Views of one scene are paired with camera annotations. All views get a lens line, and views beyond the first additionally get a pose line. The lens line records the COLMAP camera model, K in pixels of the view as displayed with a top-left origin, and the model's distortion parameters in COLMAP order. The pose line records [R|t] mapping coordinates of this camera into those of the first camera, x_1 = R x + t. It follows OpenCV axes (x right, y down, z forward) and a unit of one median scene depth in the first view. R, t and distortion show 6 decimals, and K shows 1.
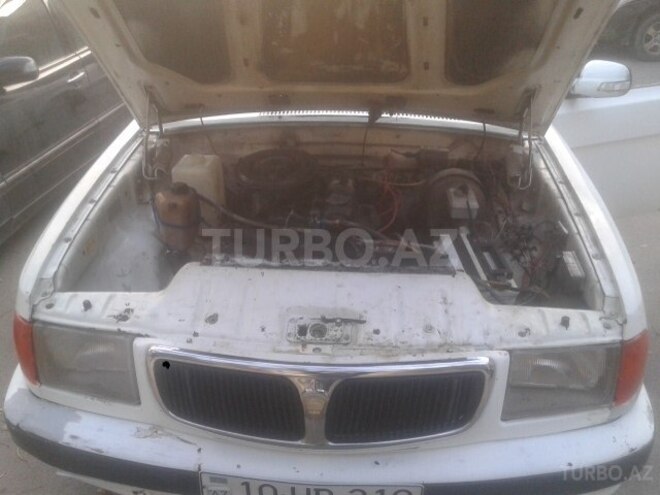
lens RADIAL K [[662.6, 0, 330.0], [0, 662.6, 247.5], [0, 0, 1]] dist [0.101558, -0.223299]
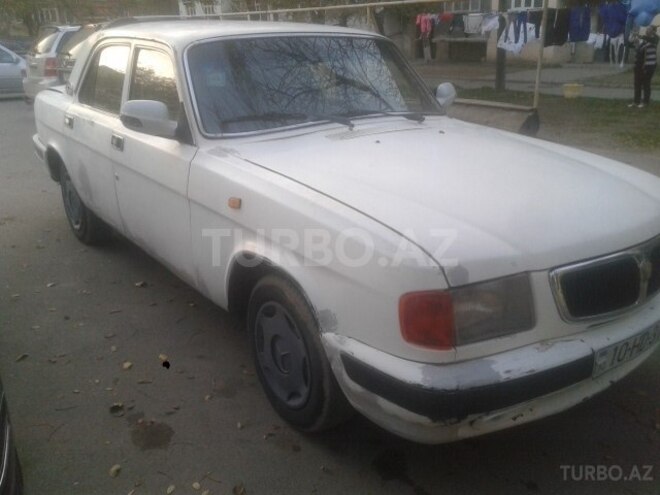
lens RADIAL K [[662.6, 0, 330.0], [0, 662.6, 247.5], [0, 0, 1]] dist [0.101558, -0.223299]
pose [[0.728472, -0.214579, 0.650604, -1.394676], [0.307147, 0.951183, -0.030193, 0.012141], [-0.612364, 0.221826, 0.758817, 0.253870]]
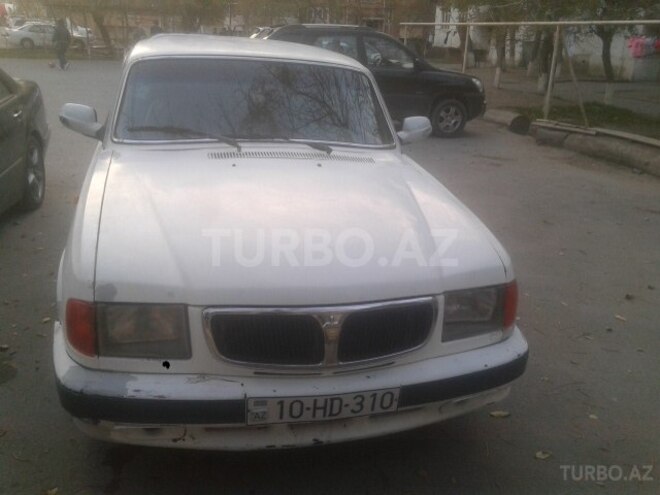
lens RADIAL K [[662.6, 0, 330.0], [0, 662.6, 247.5], [0, 0, 1]] dist [0.101558, -0.223299]
pose [[0.951989, -0.048866, 0.302208, -0.420930], [0.087887, 0.989248, -0.116894, 0.202571], [-0.293247, 0.137841, 0.946048, -0.365297]]
